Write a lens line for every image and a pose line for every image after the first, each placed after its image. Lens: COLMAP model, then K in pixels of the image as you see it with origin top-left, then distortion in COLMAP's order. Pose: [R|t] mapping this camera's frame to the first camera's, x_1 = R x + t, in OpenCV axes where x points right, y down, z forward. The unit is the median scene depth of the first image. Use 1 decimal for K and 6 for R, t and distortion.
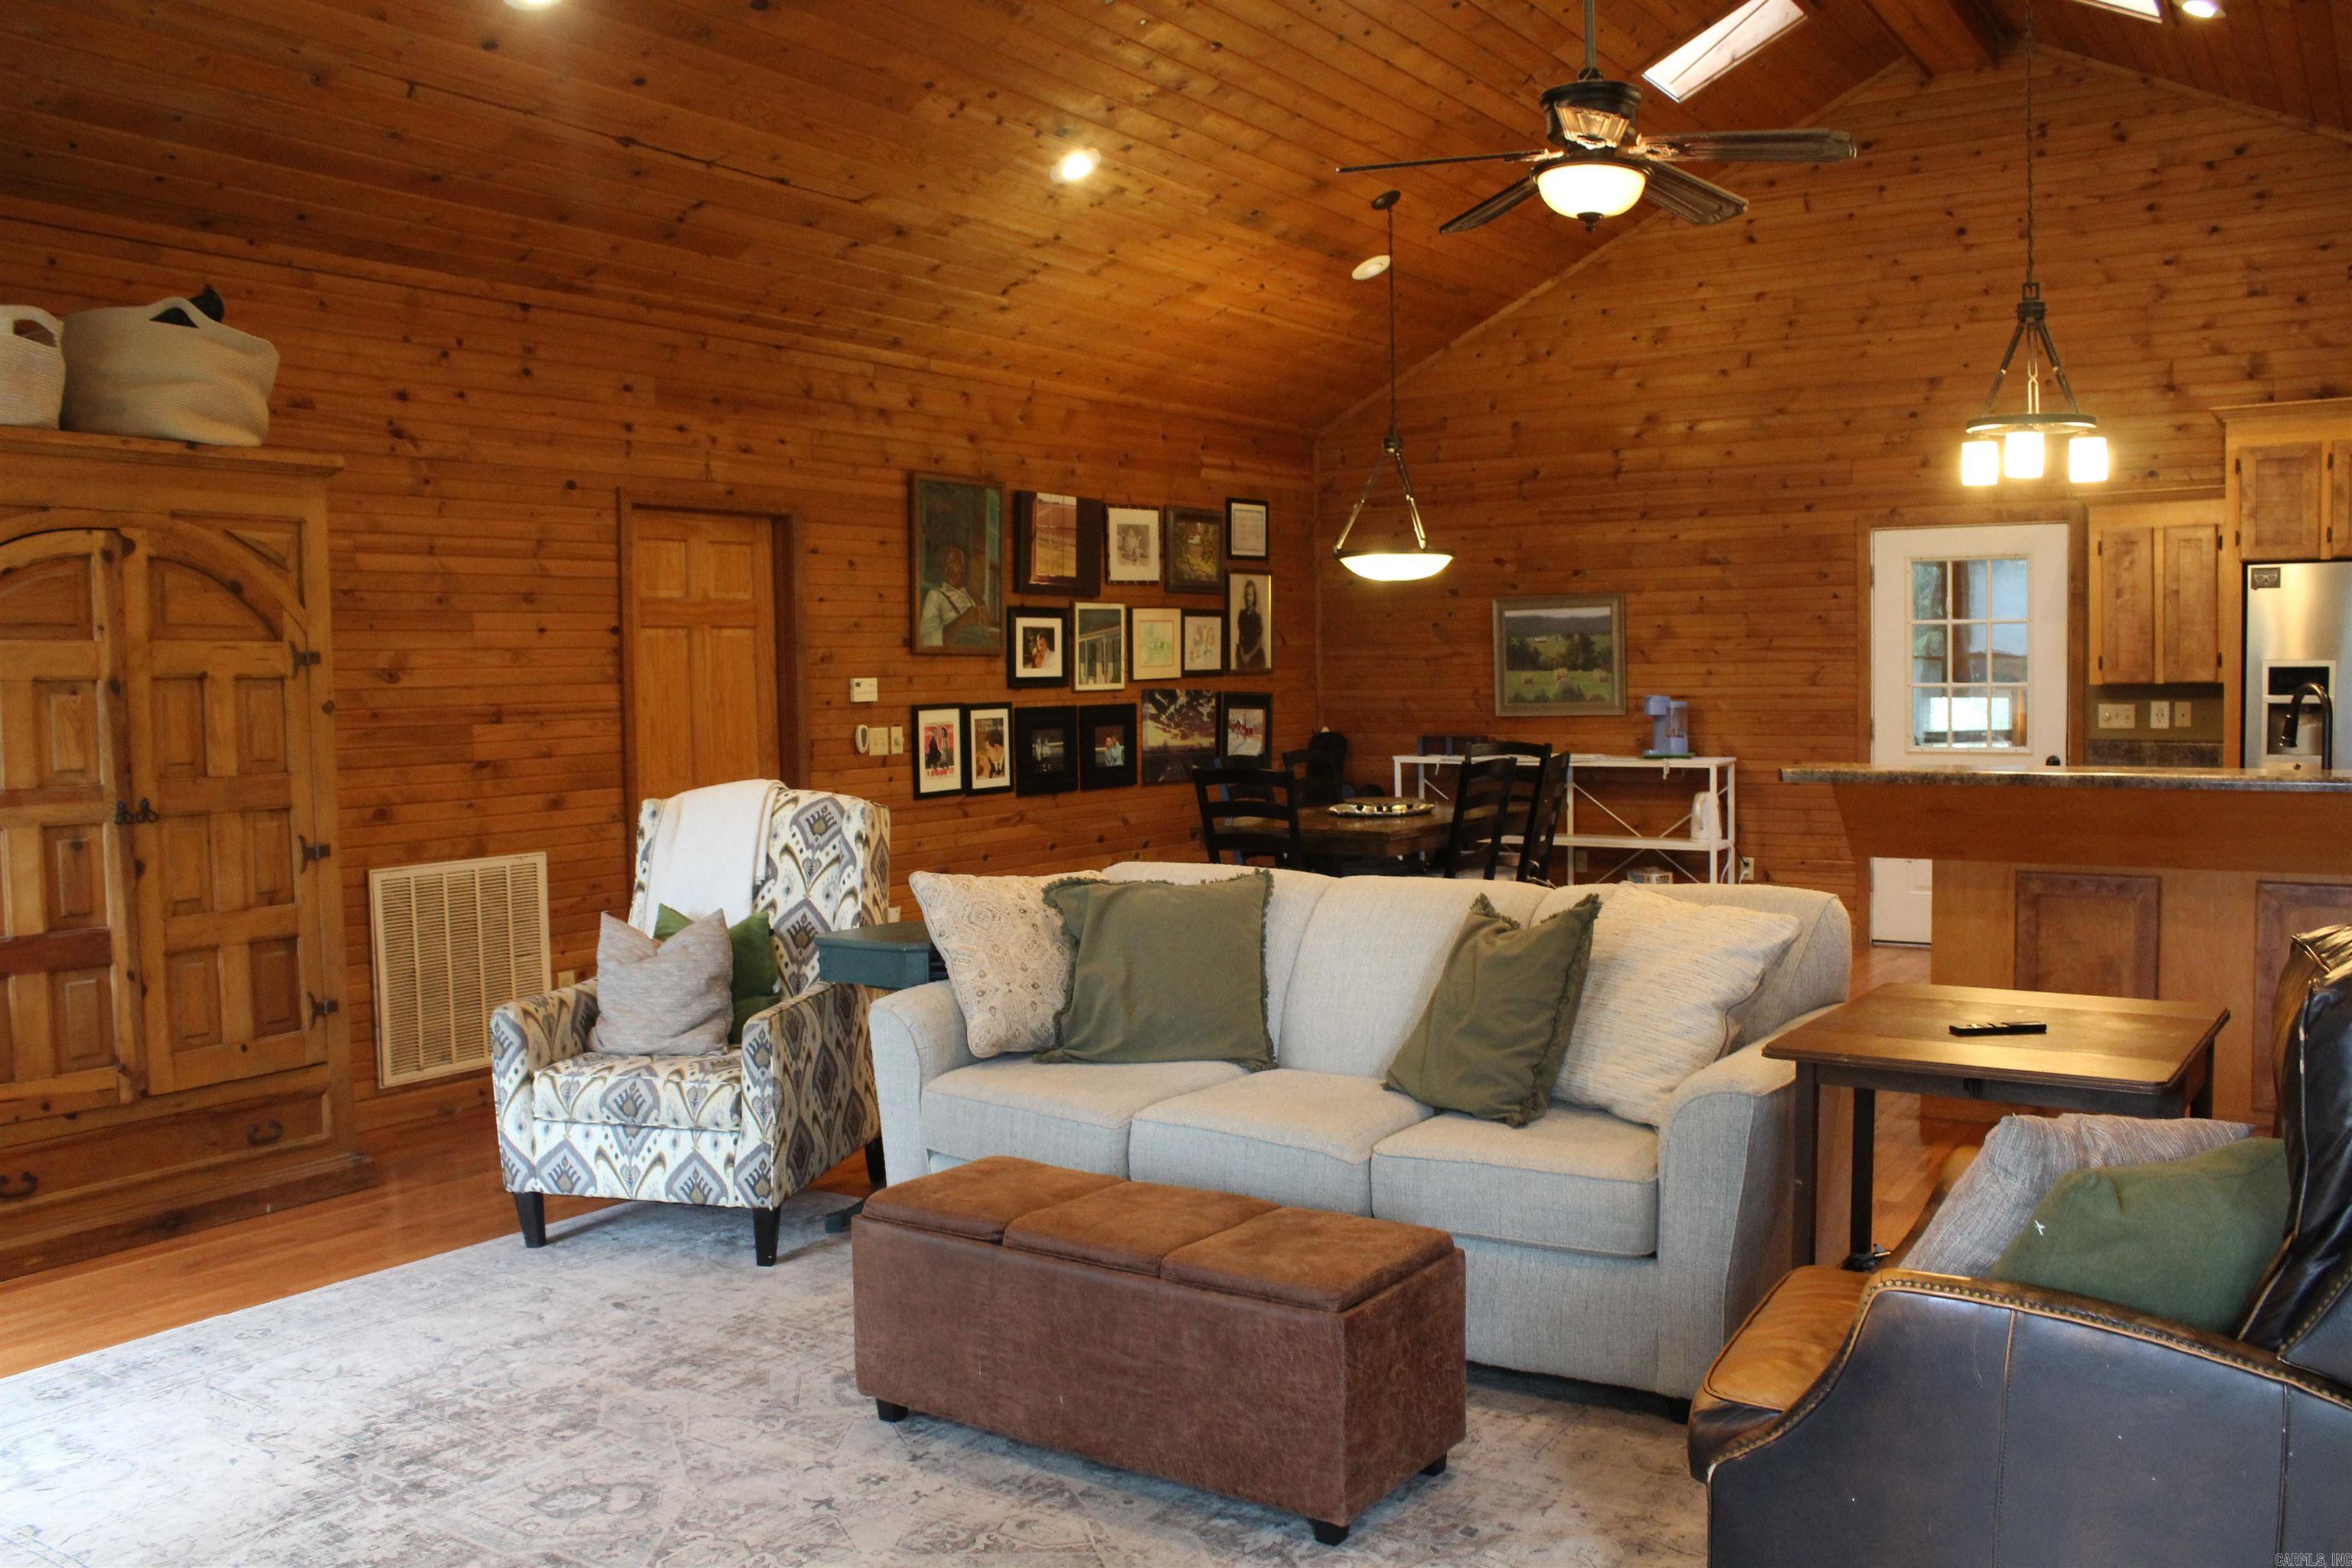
lens RADIAL K [[1955.5, 0, 1176.0], [0, 1955.5, 784.0], [0, 0, 1]] dist [-0.171544, 0.156646]
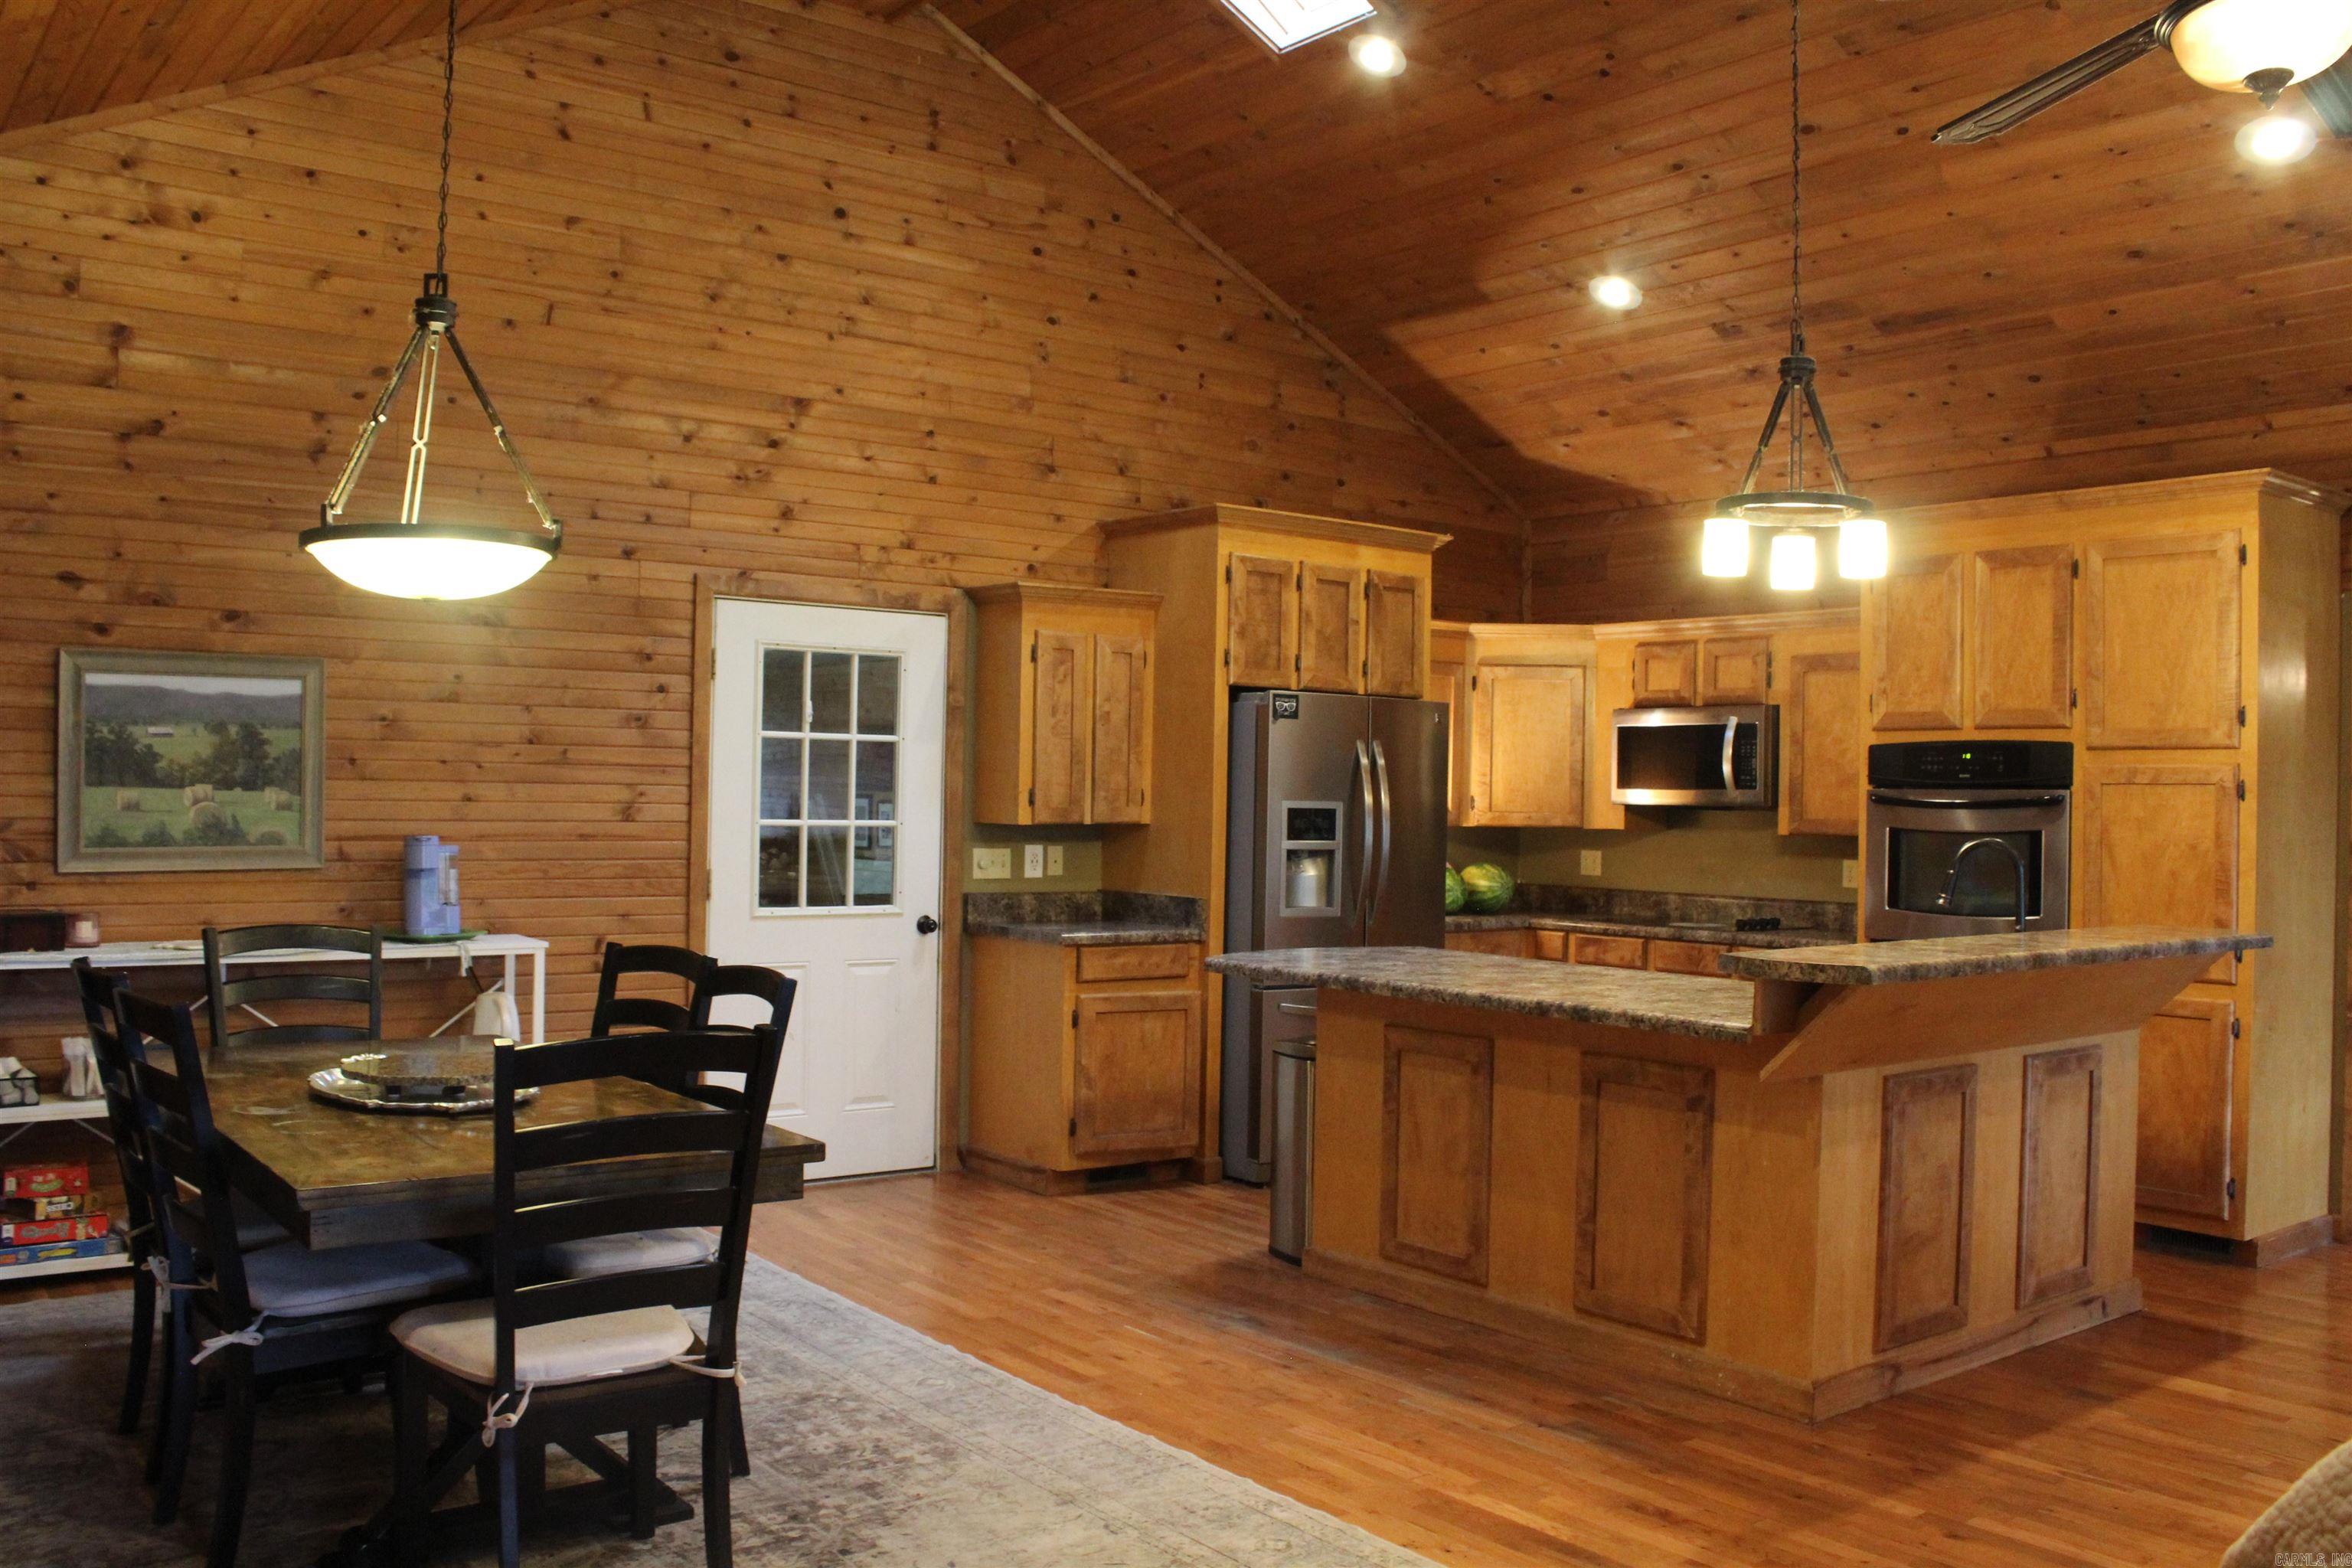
lens RADIAL K [[1955.5, 0, 1176.0], [0, 1955.5, 784.0], [0, 0, 1]] dist [-0.171544, 0.156646]
pose [[0.321394, 0.026713, 0.946569, -0.249187], [0.032274, 0.998712, -0.039142, -0.033302], [-0.946395, 0.043130, 0.320118, 0.634213]]
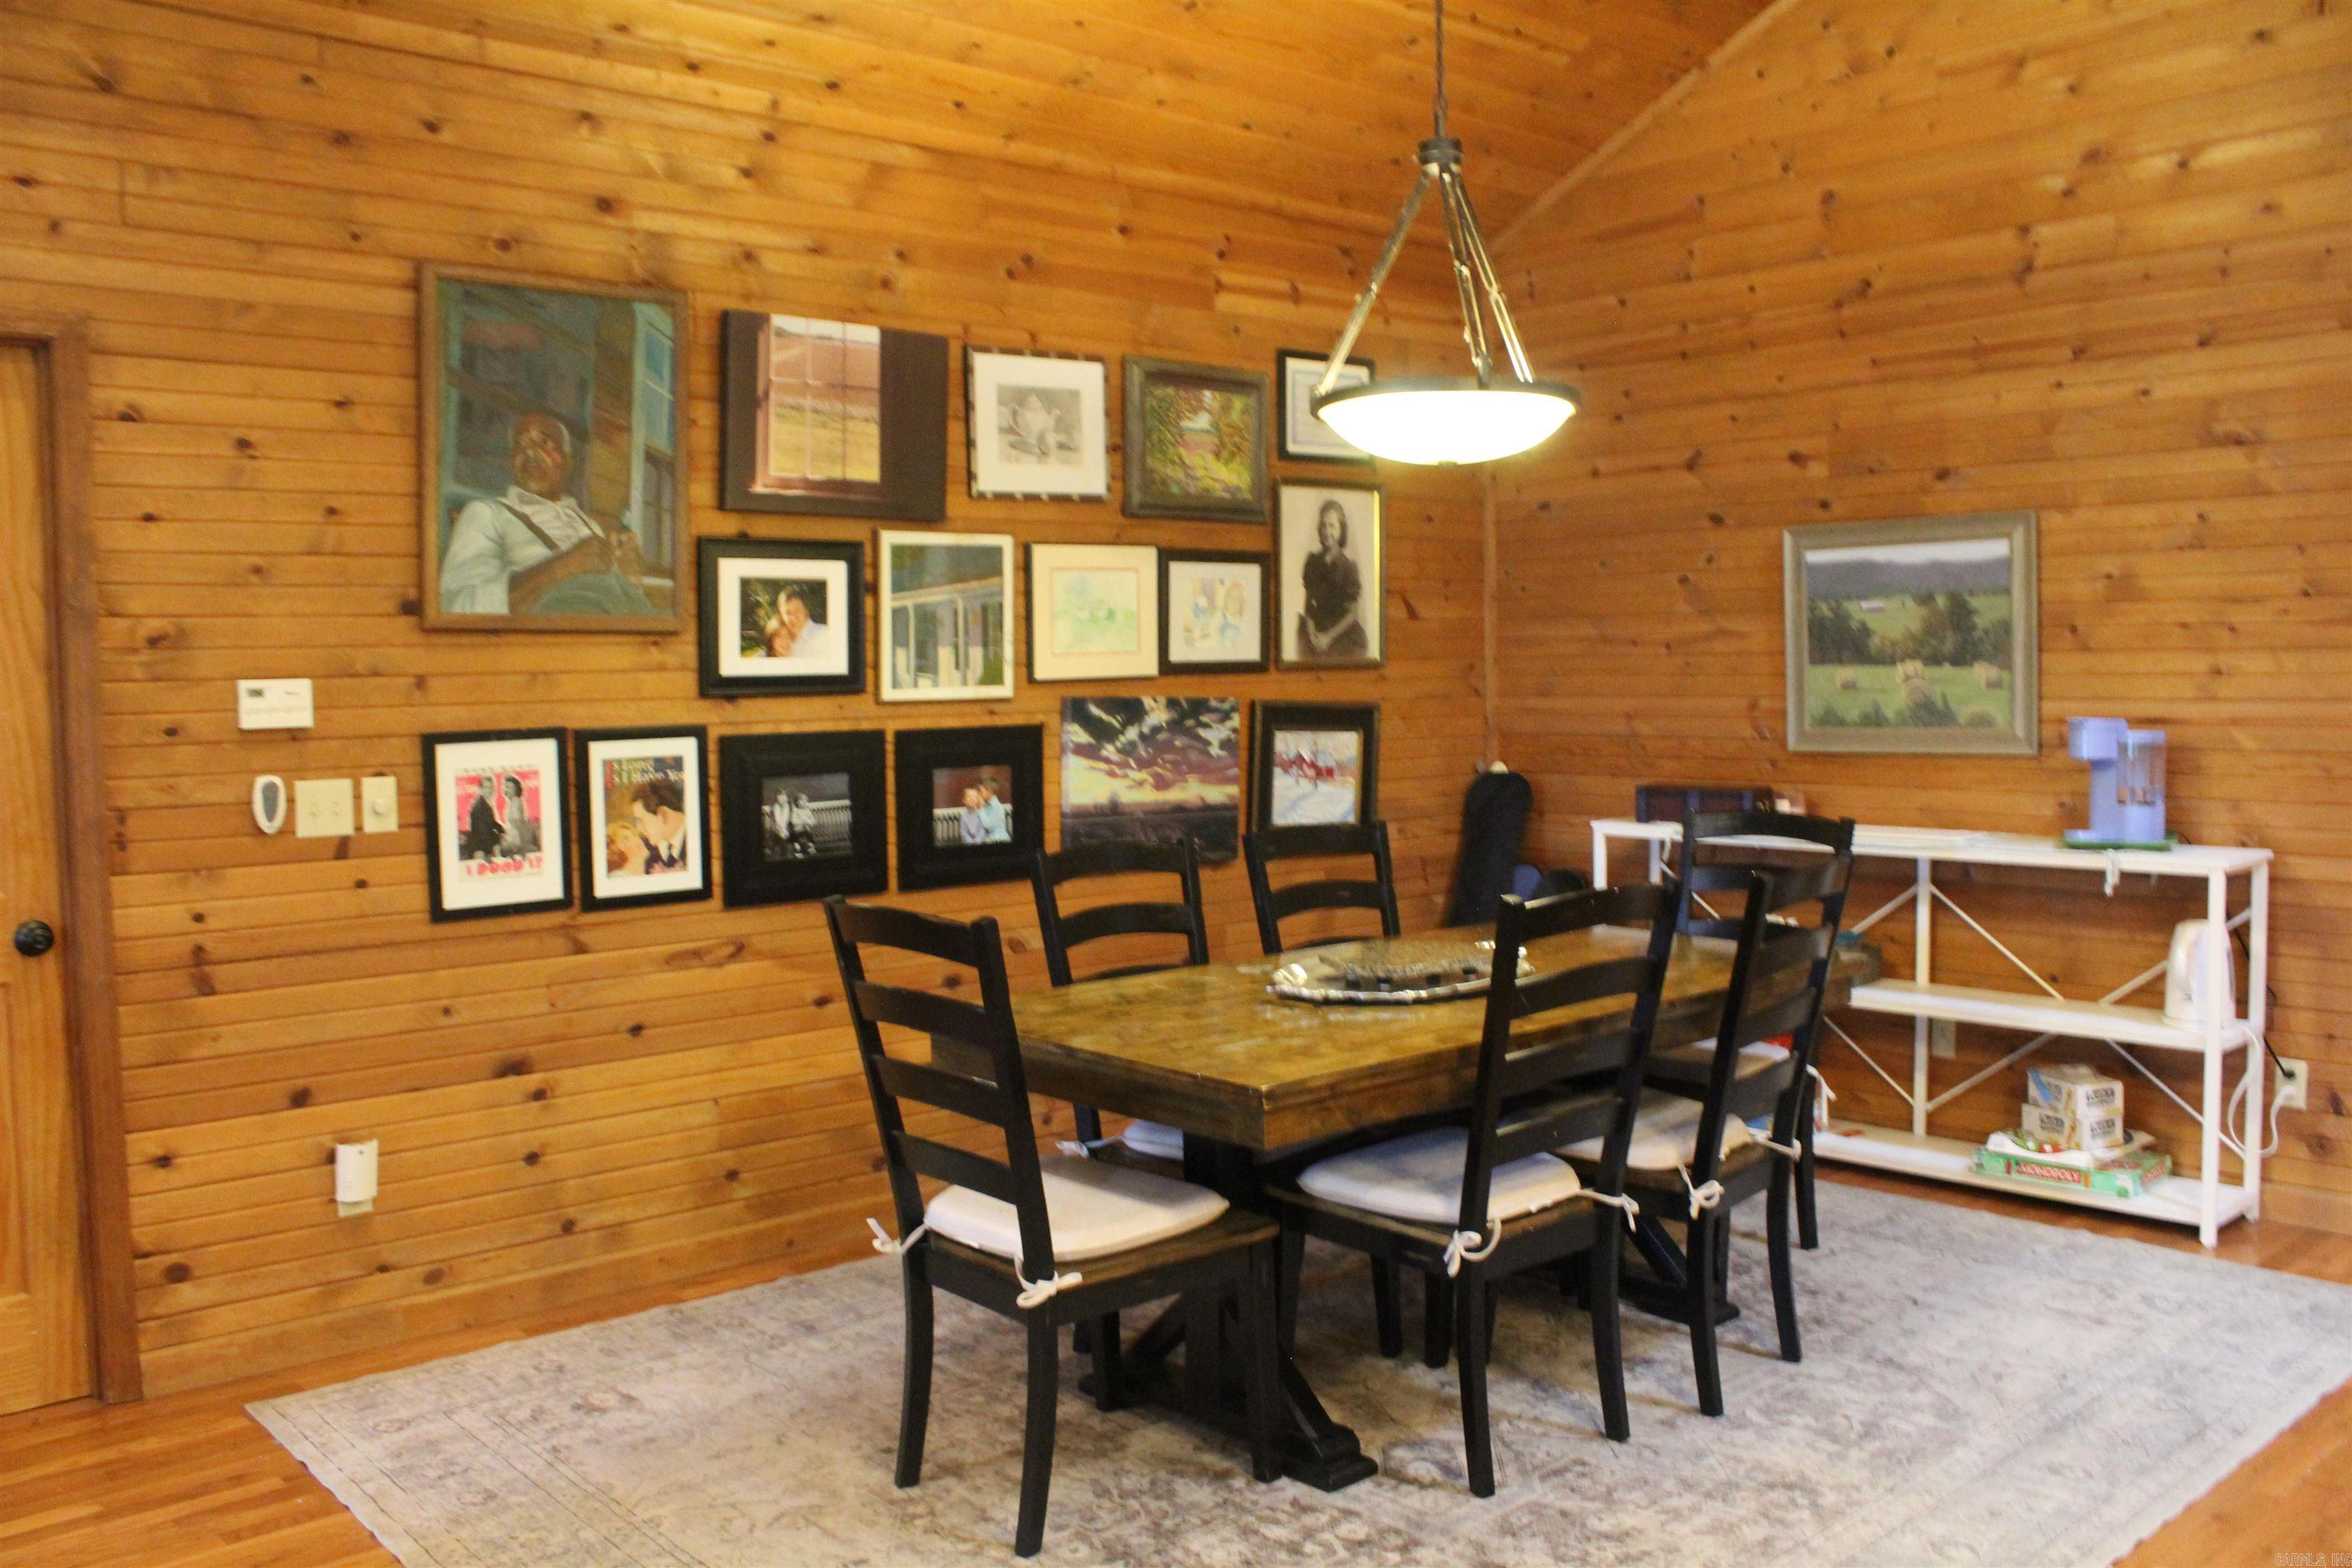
lens RADIAL K [[1955.5, 0, 1176.0], [0, 1955.5, 784.0], [0, 0, 1]] dist [-0.171544, 0.156646]
pose [[0.967792, 0.018434, -0.251076, 0.154677], [-0.017124, 0.999826, 0.007405, -0.030855], [0.251169, -0.002867, 0.967939, 0.517772]]
